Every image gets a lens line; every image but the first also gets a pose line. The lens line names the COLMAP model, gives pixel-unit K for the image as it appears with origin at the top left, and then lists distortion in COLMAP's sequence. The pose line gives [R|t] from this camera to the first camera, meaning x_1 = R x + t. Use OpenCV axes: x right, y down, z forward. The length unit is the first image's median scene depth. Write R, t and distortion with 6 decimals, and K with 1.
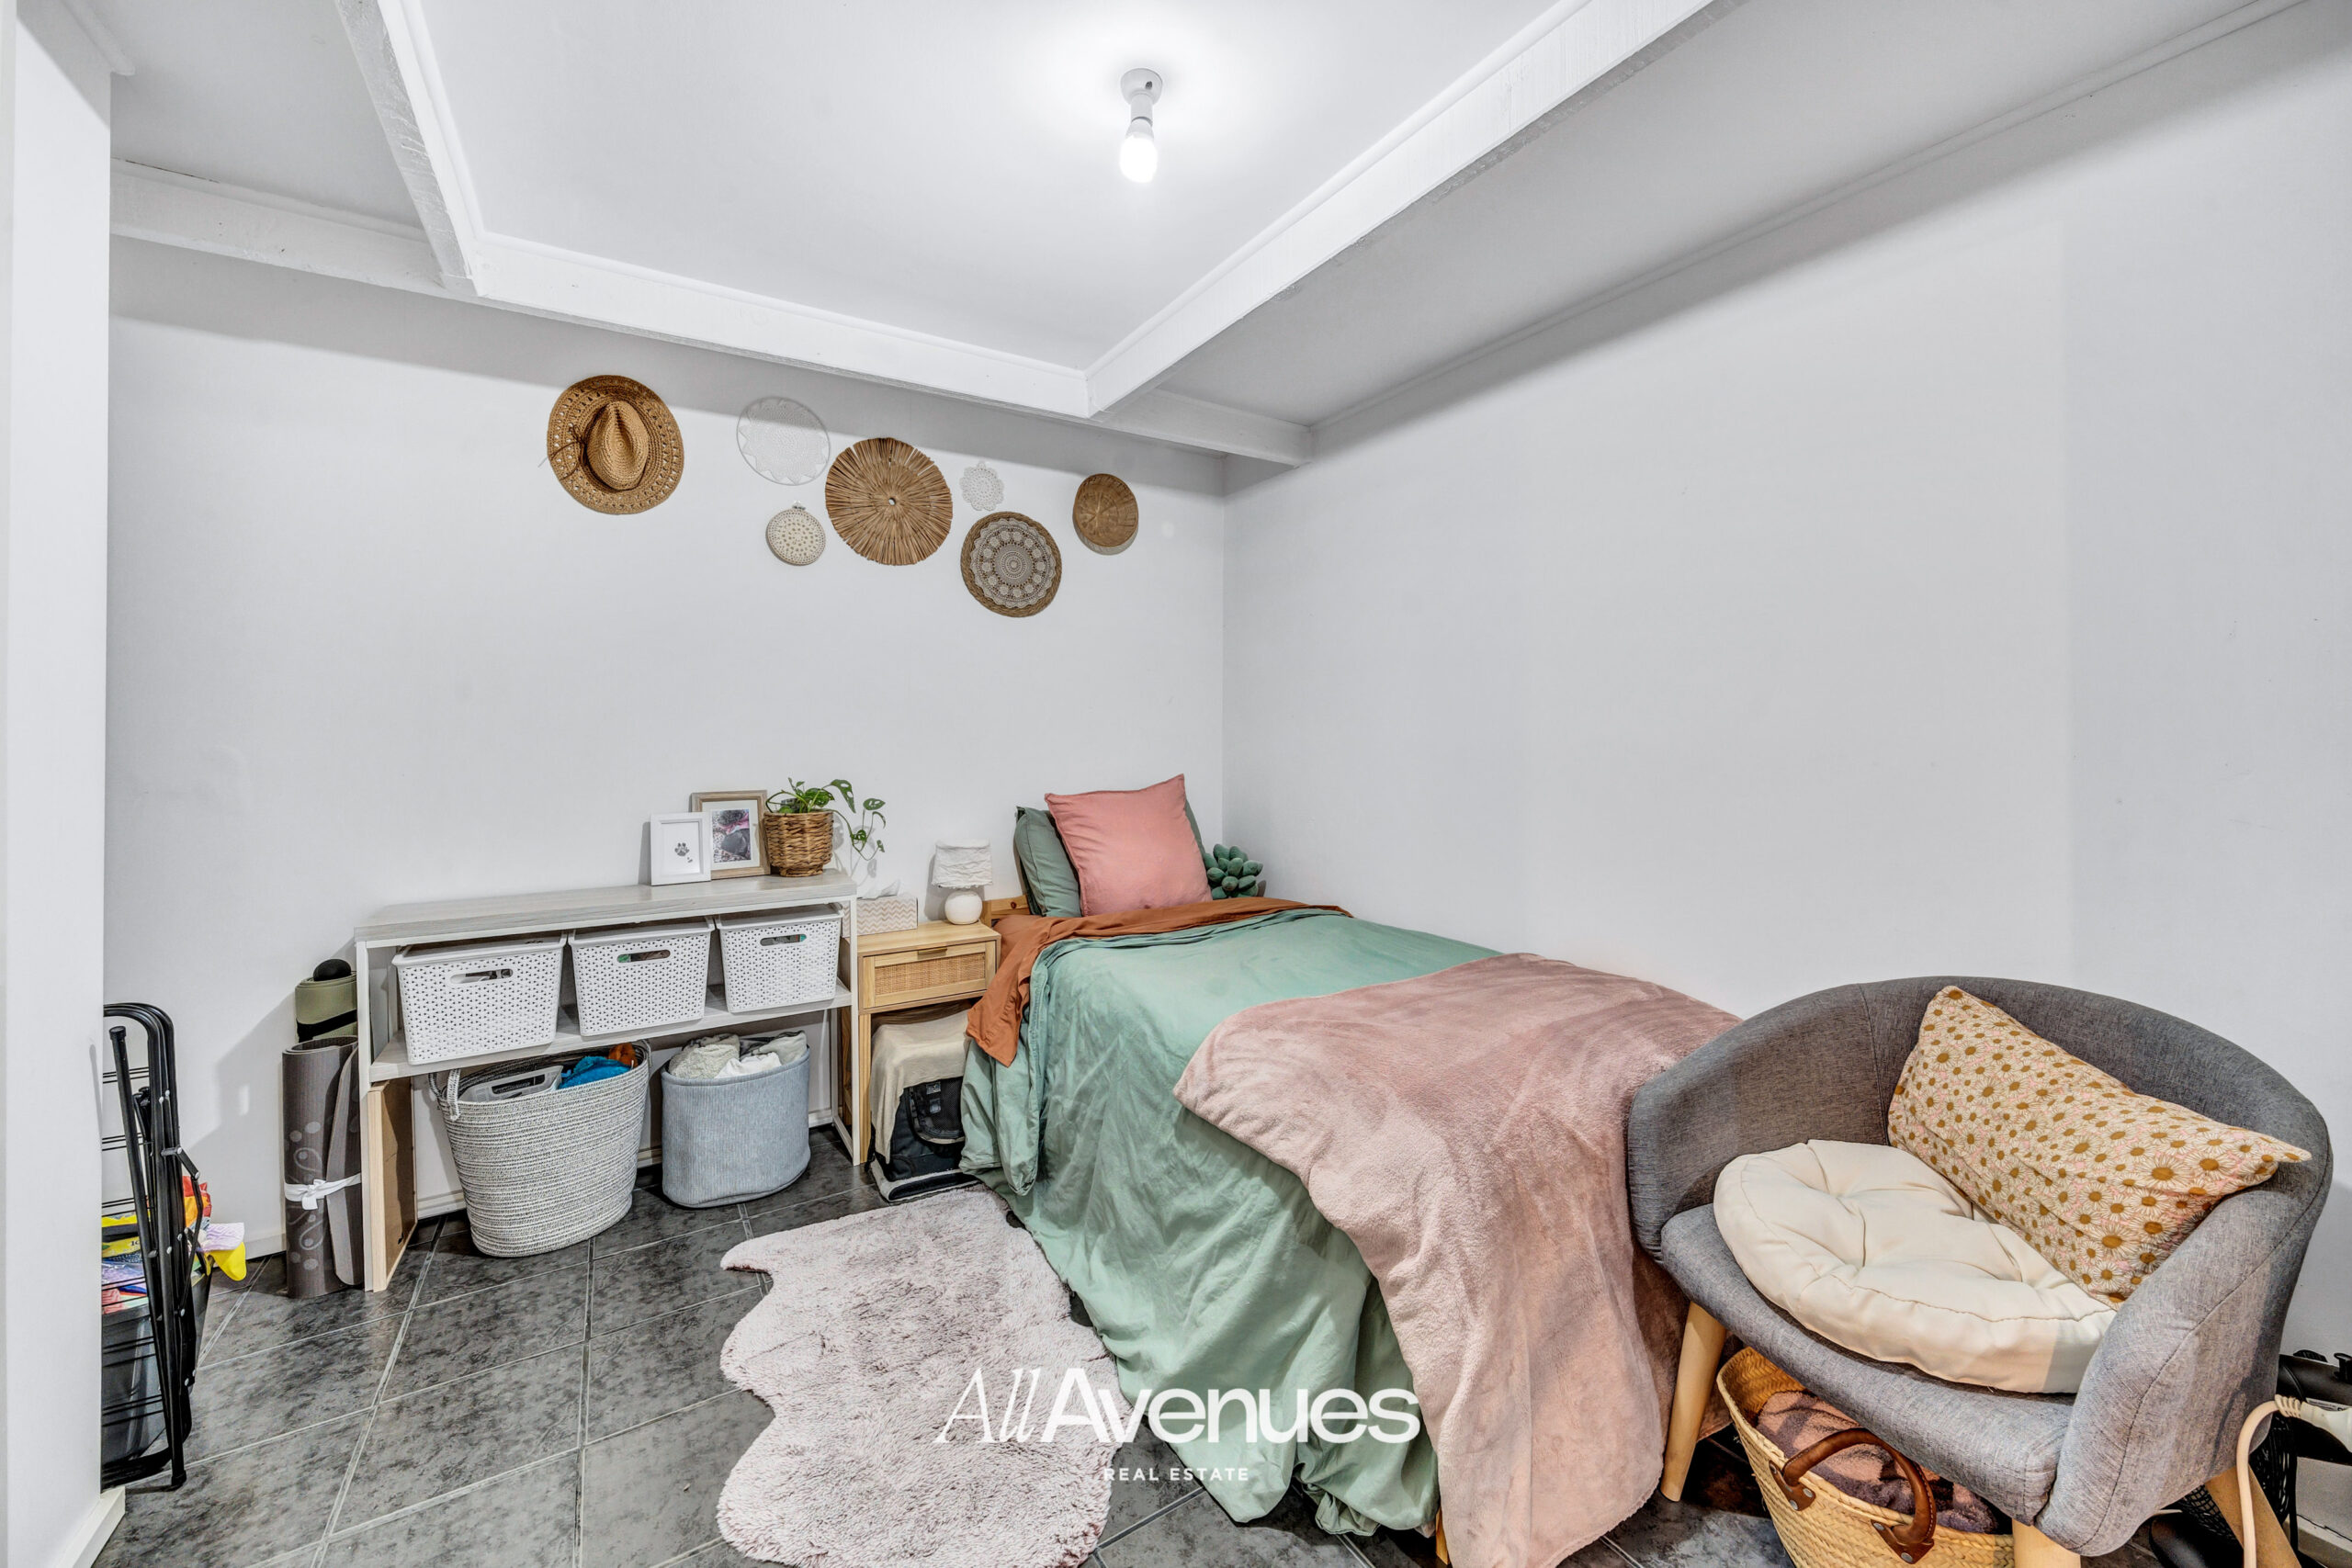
lens RADIAL K [[861.1, 0, 1177.8], [0, 861.1, 768.3], [0, 0, 1]] dist [-0.010180, -0.000057]
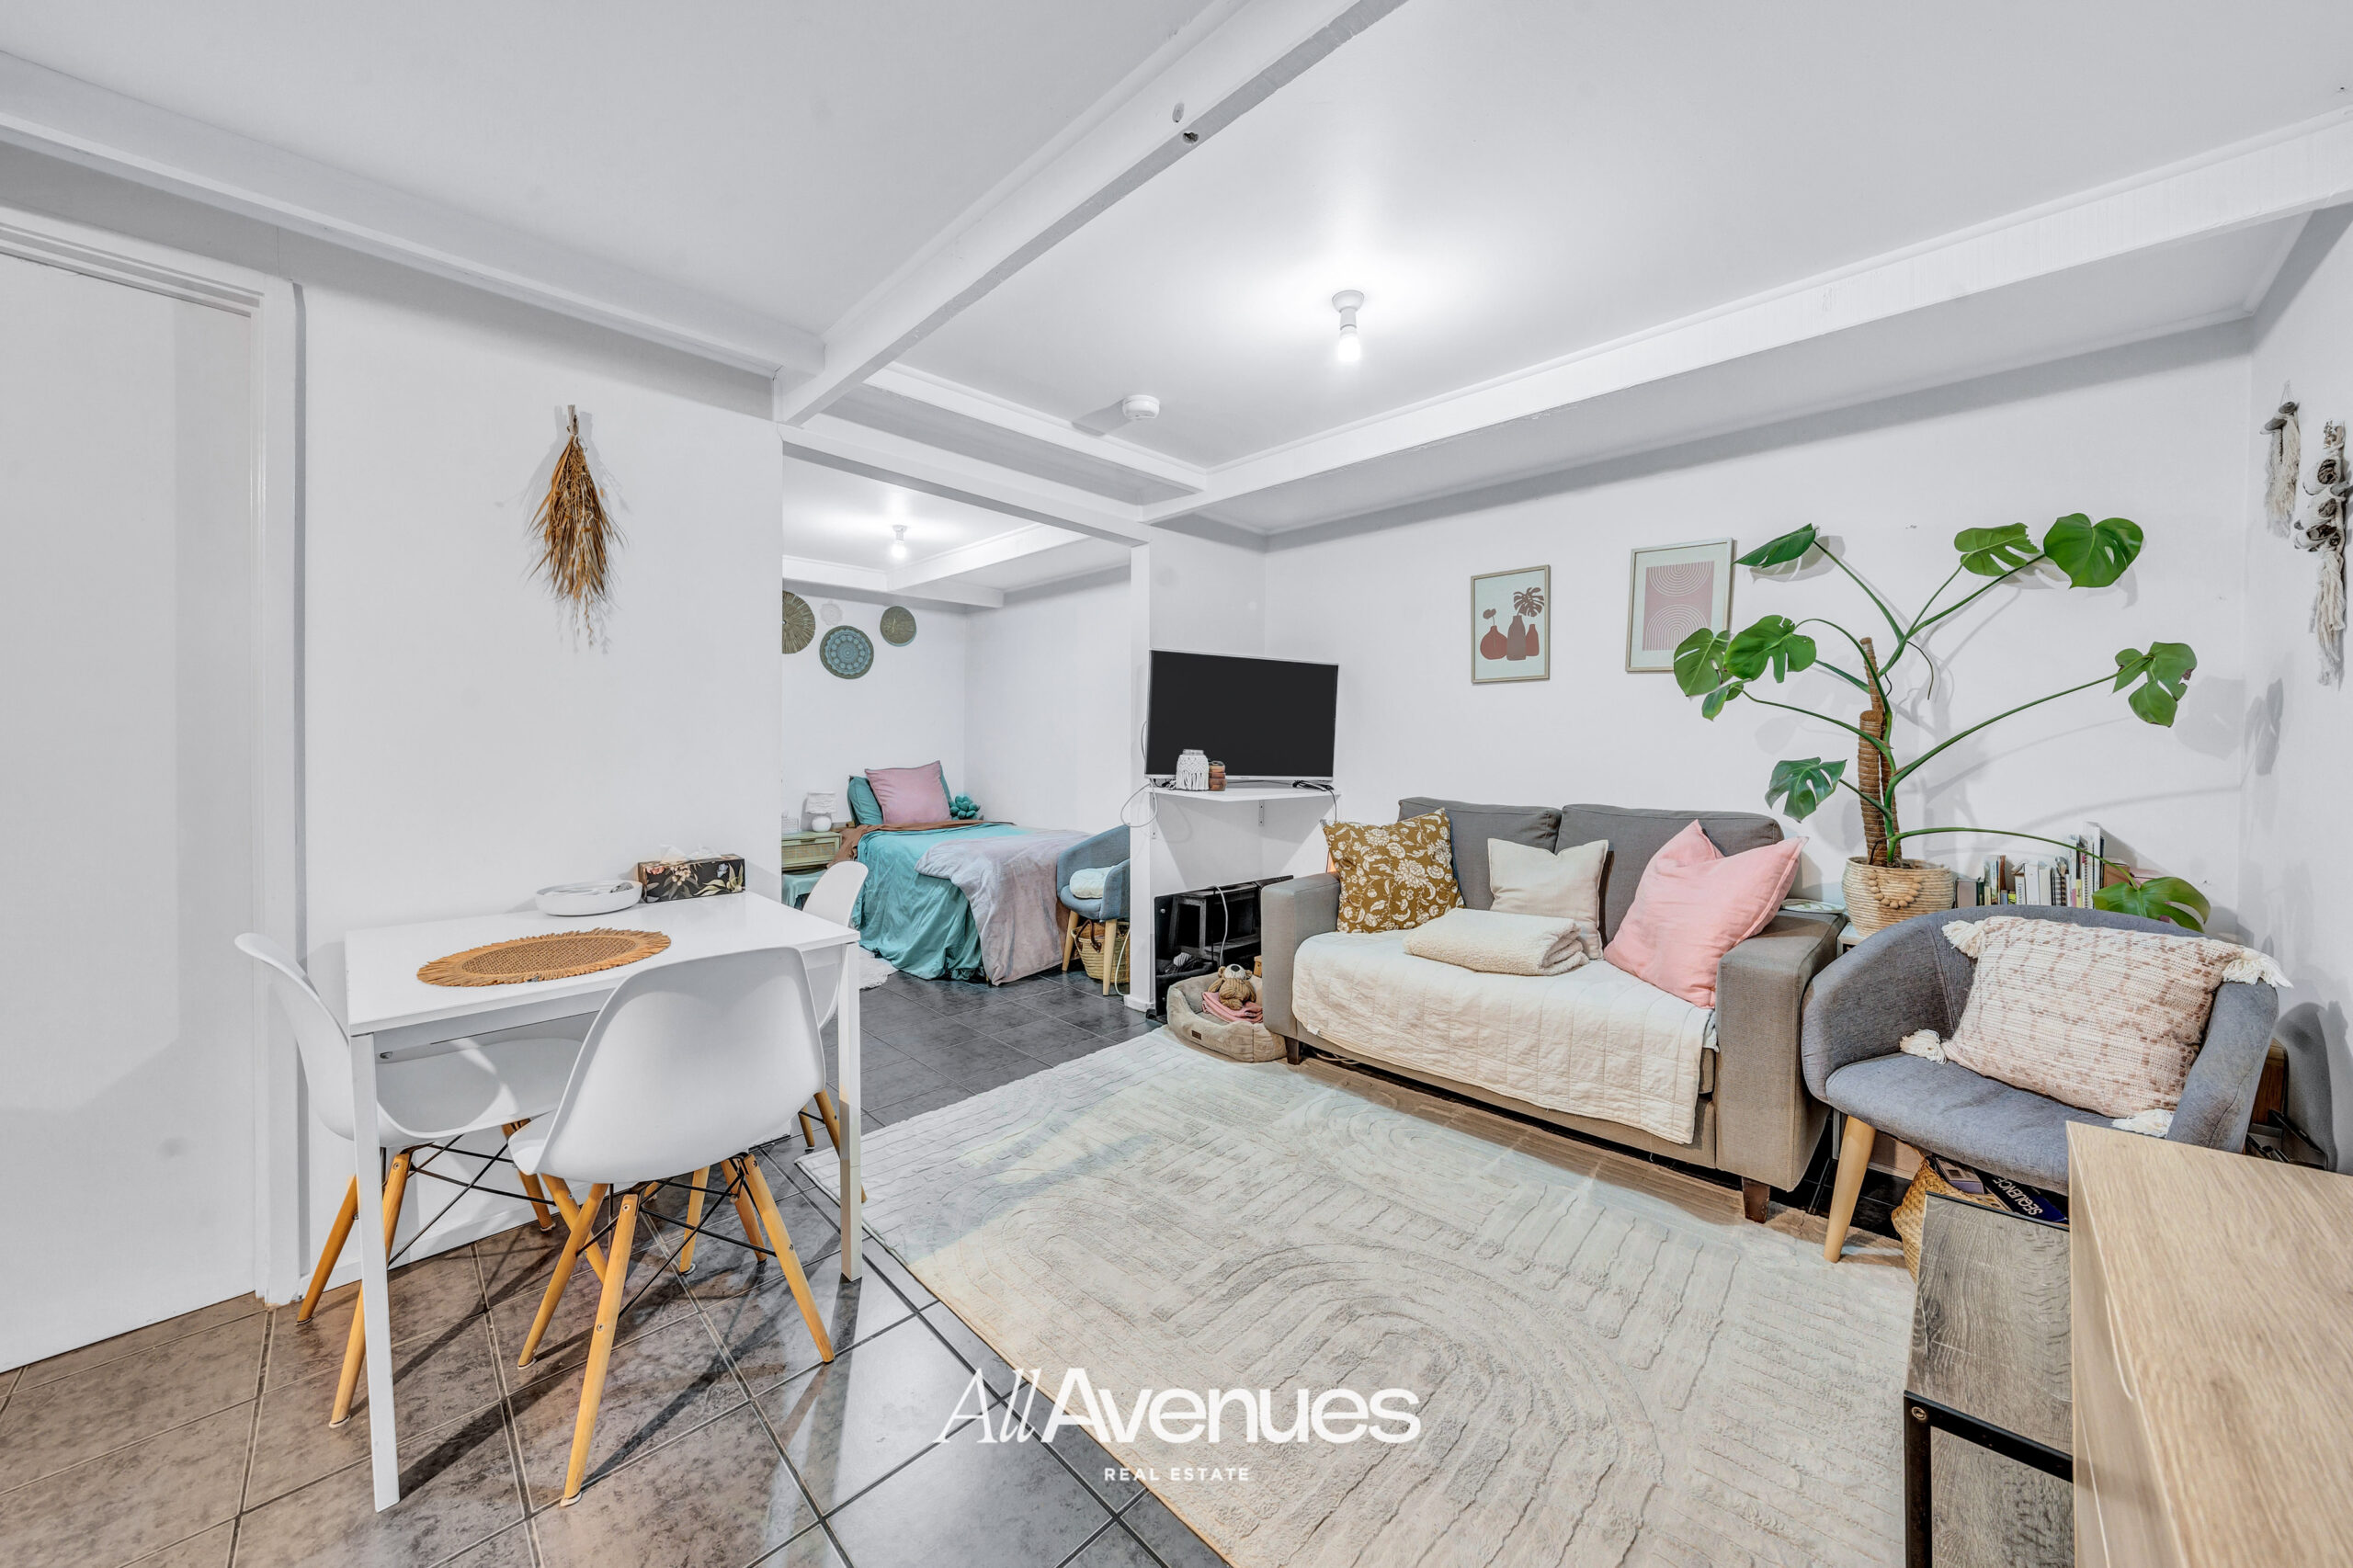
lens RADIAL K [[832.3, 0, 1187.6], [0, 832.3, 762.2], [0, 0, 1]] dist [-0.002061, -0.000105]
pose [[0.975737, 0.001906, 0.218940, 0.157860], [0.000645, 0.999933, -0.011579, 0.037993], [-0.218947, 0.011440, 0.975670, -1.069789]]
